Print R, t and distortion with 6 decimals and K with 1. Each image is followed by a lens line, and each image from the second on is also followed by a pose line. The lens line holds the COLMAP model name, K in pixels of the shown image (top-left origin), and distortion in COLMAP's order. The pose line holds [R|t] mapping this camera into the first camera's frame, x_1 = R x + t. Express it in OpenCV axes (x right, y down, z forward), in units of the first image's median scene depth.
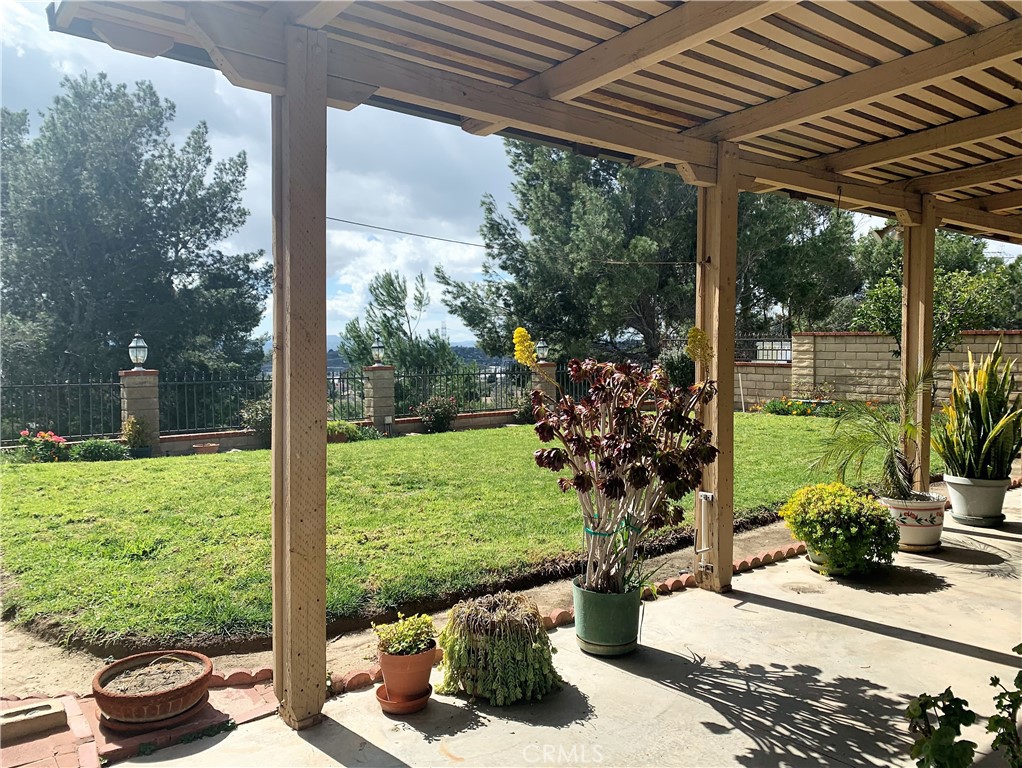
lens RADIAL K [[776.9, 0, 513.0], [0, 776.9, 360.9], [0, 0, 1]] dist [0.042769, -0.001323]
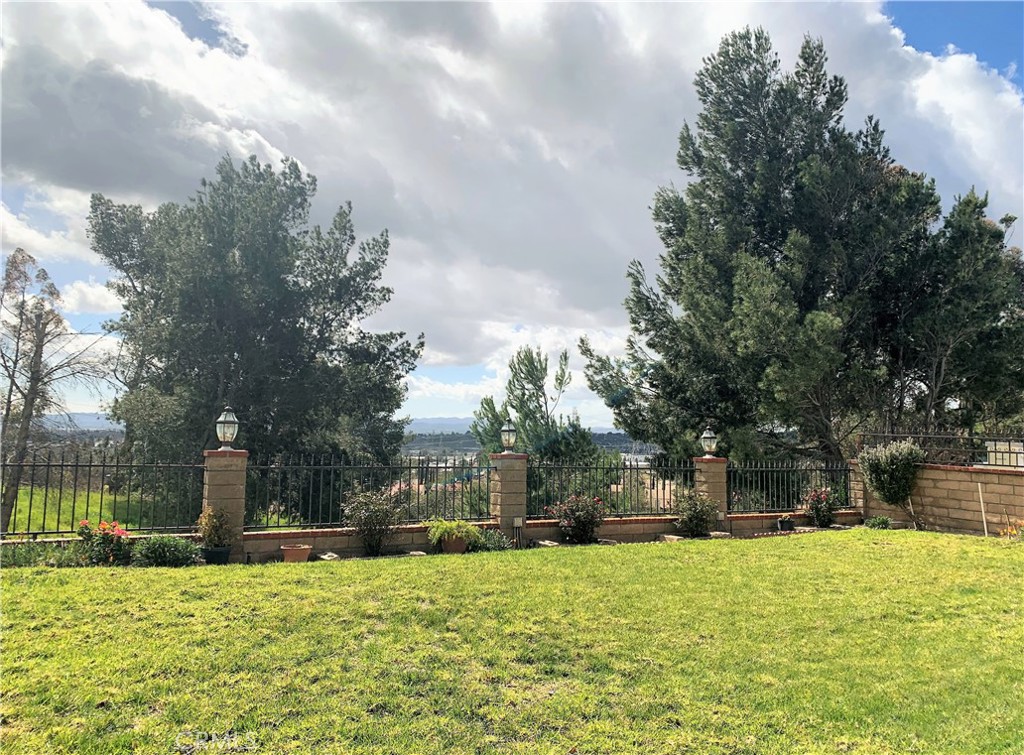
lens RADIAL K [[810.4, 0, 512.0], [0, 810.4, 377.5], [0, 0, 1]] dist [0.045148, -0.004692]
pose [[0.984997, 0.023206, -0.171003, -0.011742], [-0.037576, 0.995982, -0.081283, -0.002279], [0.168430, 0.086489, 0.981912, 0.072486]]
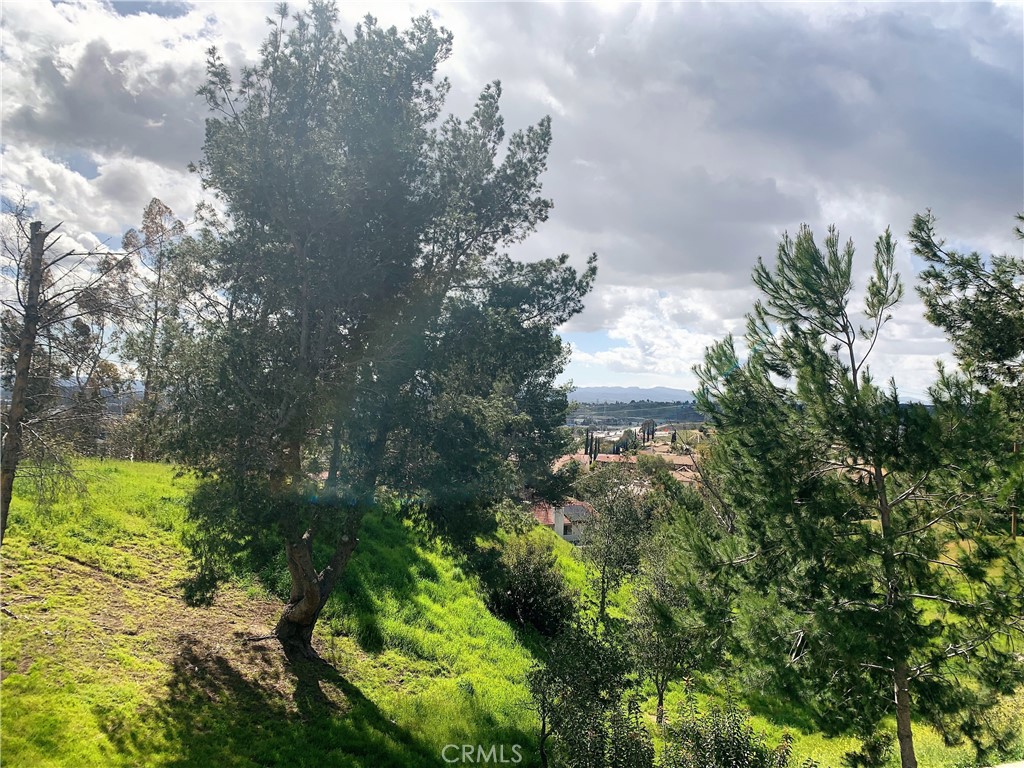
lens RADIAL K [[778.4, 0, 514.0], [0, 778.4, 360.8], [0, 0, 1]] dist [0.042769, -0.001323]
pose [[0.928490, 0.044639, -0.368665, -0.498505], [-0.071566, 0.995648, -0.059686, 0.000325], [0.364396, 0.081802, 0.927644, 1.731690]]
